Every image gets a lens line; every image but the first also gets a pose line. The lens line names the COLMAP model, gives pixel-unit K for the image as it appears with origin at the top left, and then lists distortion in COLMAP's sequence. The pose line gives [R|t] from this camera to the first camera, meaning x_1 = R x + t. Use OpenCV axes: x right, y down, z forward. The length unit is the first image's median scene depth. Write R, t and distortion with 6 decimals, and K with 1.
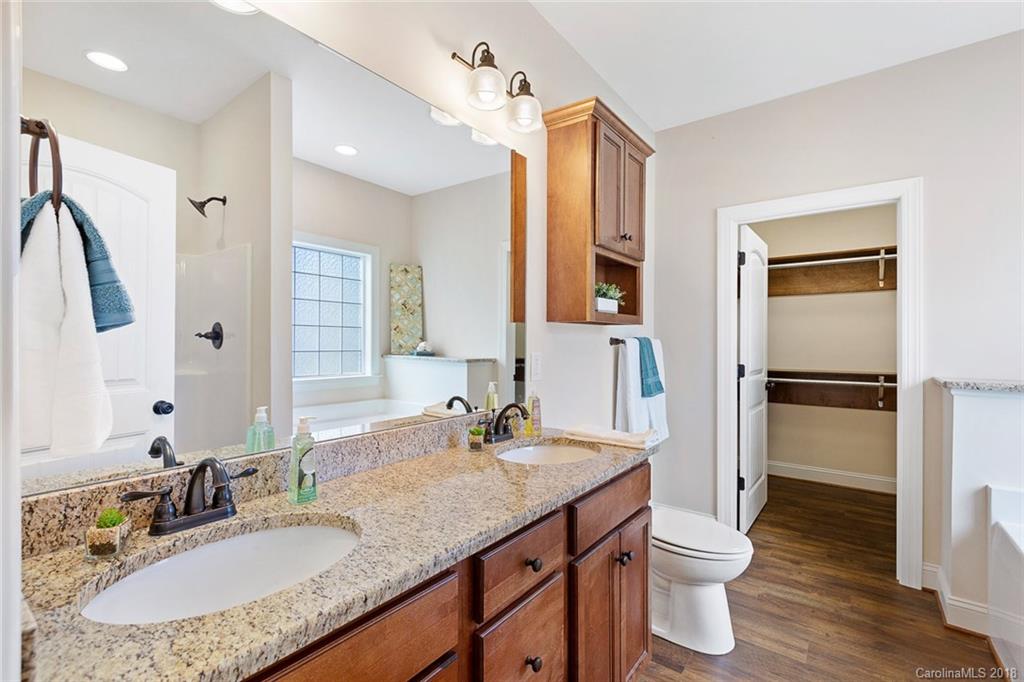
lens RADIAL K [[470.0, 0, 506.4], [0, 470.0, 342.6], [0, 0, 1]] dist [0.007953, 0.000344]
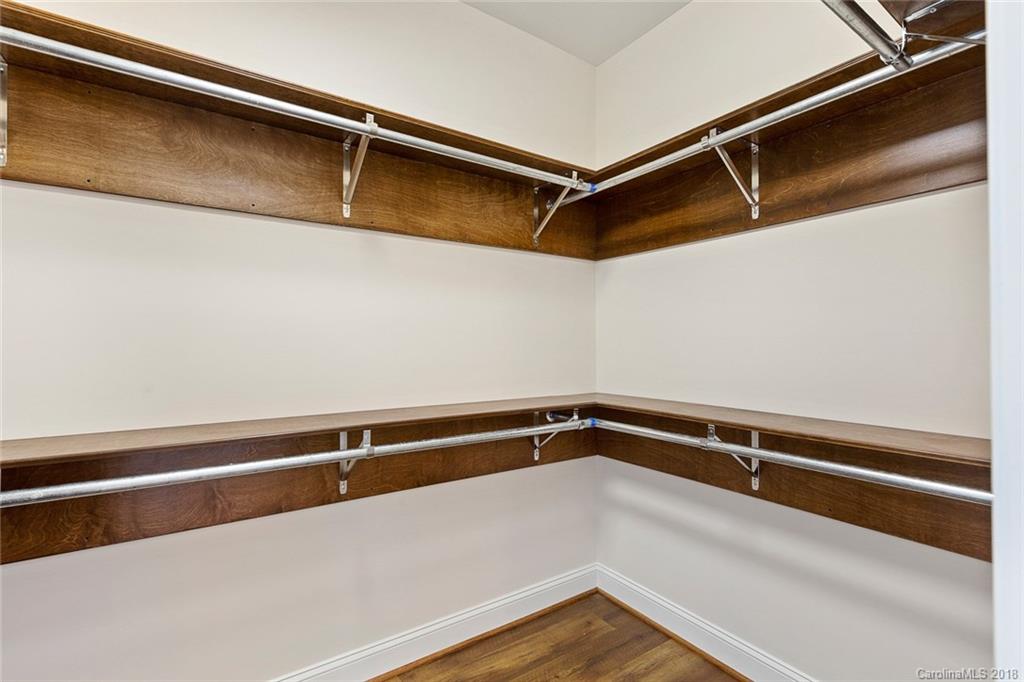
lens RADIAL K [[470.0, 0, 510.3], [0, 470.0, 341.5], [0, 0, 1]] dist [0.007953, 0.000344]
pose [[0.335031, 0.012690, 0.942122, 0.426879], [-0.003384, 0.999919, -0.012265, 0.001572], [-0.942201, 0.000921, 0.335047, 0.697318]]
